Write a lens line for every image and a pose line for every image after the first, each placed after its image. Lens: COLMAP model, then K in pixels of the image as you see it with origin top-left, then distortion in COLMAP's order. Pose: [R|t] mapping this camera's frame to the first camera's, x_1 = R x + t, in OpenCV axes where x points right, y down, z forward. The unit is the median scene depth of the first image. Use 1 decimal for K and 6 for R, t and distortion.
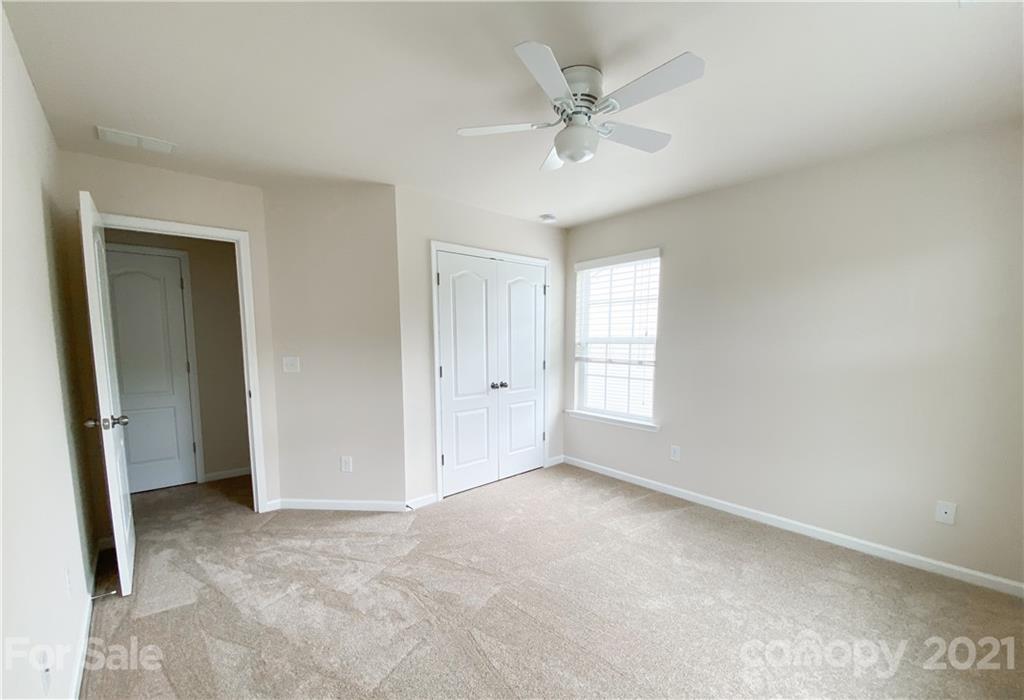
lens RADIAL K [[412.6, 0, 525.8], [0, 412.6, 381.7], [0, 0, 1]] dist [-0.002329, -0.000425]
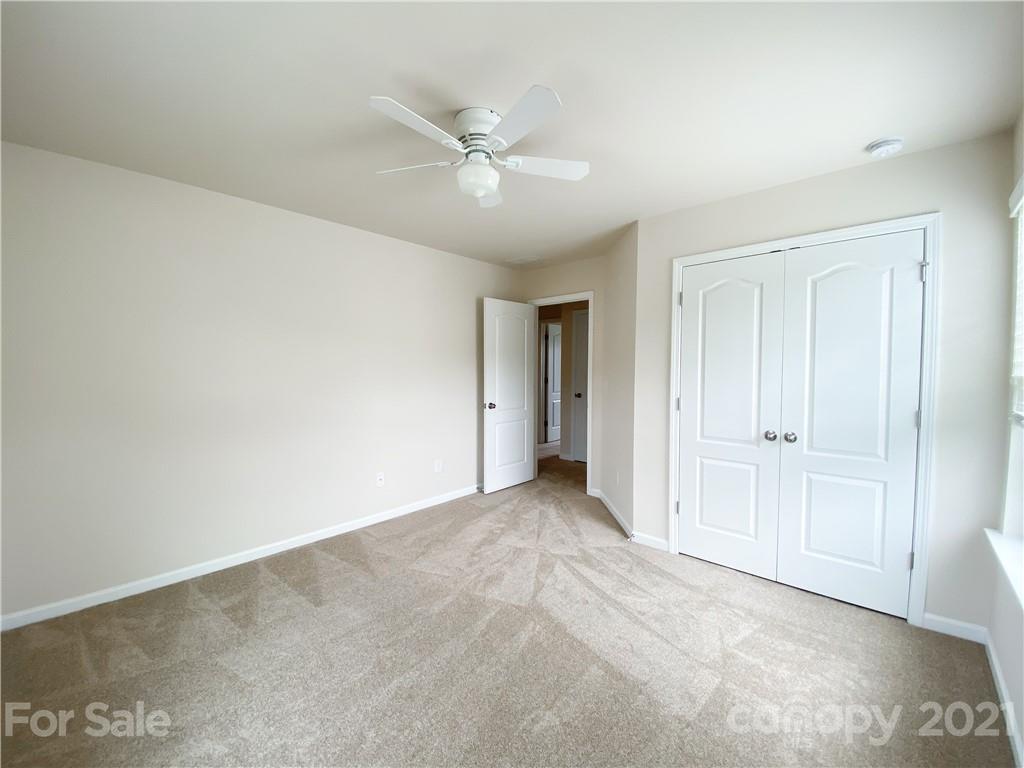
lens RADIAL K [[423.8, 0, 519.6], [0, 423.8, 380.5], [0, 0, 1]] dist [-0.010044, -0.000977]
pose [[0.061668, 0.034861, -0.997488, 0.688154], [-0.111142, 0.993414, 0.027848, -0.063493], [0.991889, 0.109145, 0.065136, 0.626589]]
